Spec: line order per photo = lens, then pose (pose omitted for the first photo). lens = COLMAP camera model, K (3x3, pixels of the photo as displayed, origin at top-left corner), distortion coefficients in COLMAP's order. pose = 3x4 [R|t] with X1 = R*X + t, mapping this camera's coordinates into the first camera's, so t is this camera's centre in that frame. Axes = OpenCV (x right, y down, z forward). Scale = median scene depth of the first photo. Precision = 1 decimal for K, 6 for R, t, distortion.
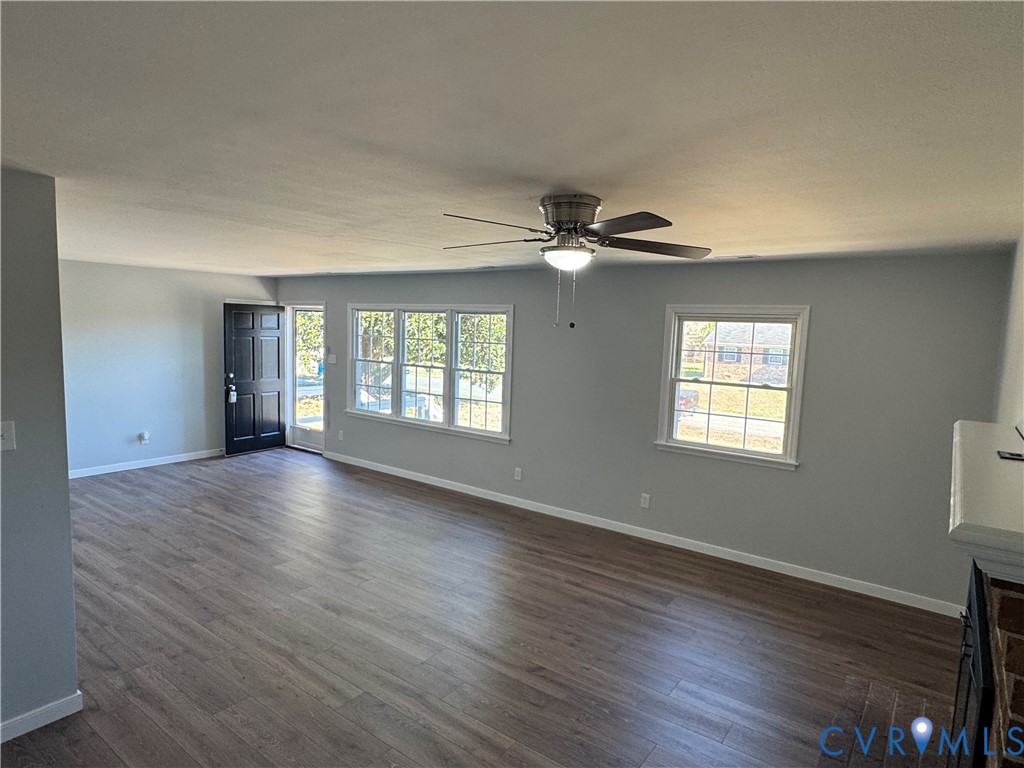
lens RADIAL K [[605.5, 0, 512.9], [0, 605.5, 387.4], [0, 0, 1]] dist [-0.002516, 0.001056]
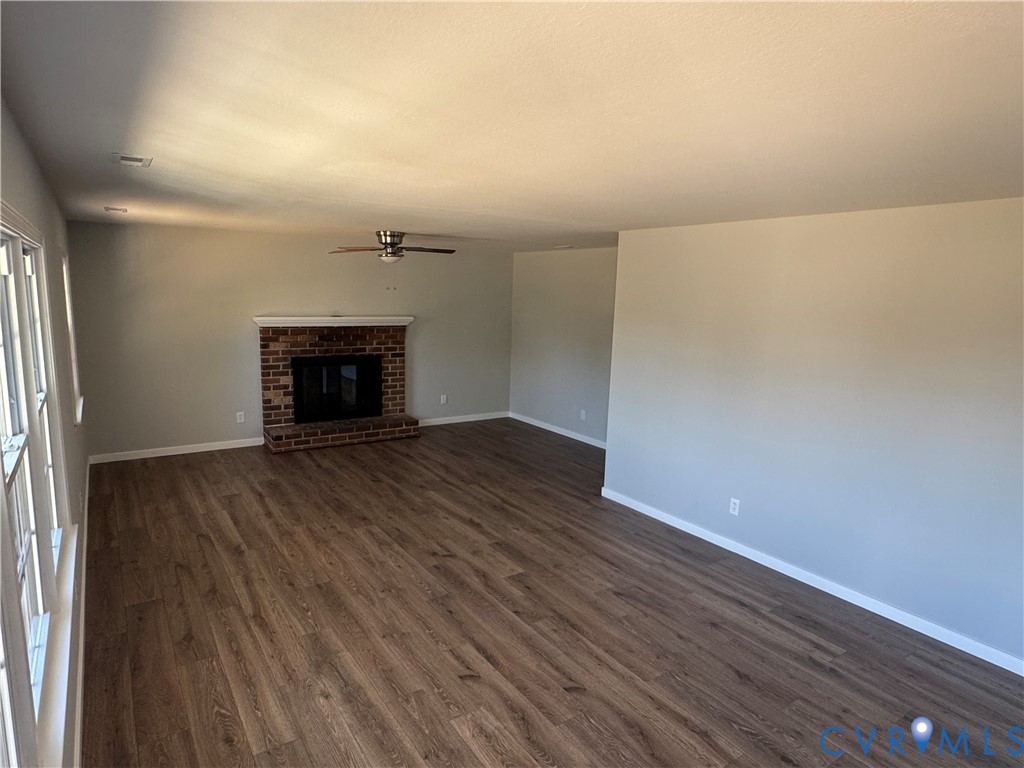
lens RADIAL K [[605.5, 0, 512.1], [0, 605.5, 383.3], [0, 0, 1]] dist [-0.002516, 0.001056]
pose [[-0.944340, -0.110258, 0.309943, -0.647690], [-0.028228, 0.965845, 0.257578, -0.216059], [-0.327757, 0.234492, -0.915199, 1.824374]]
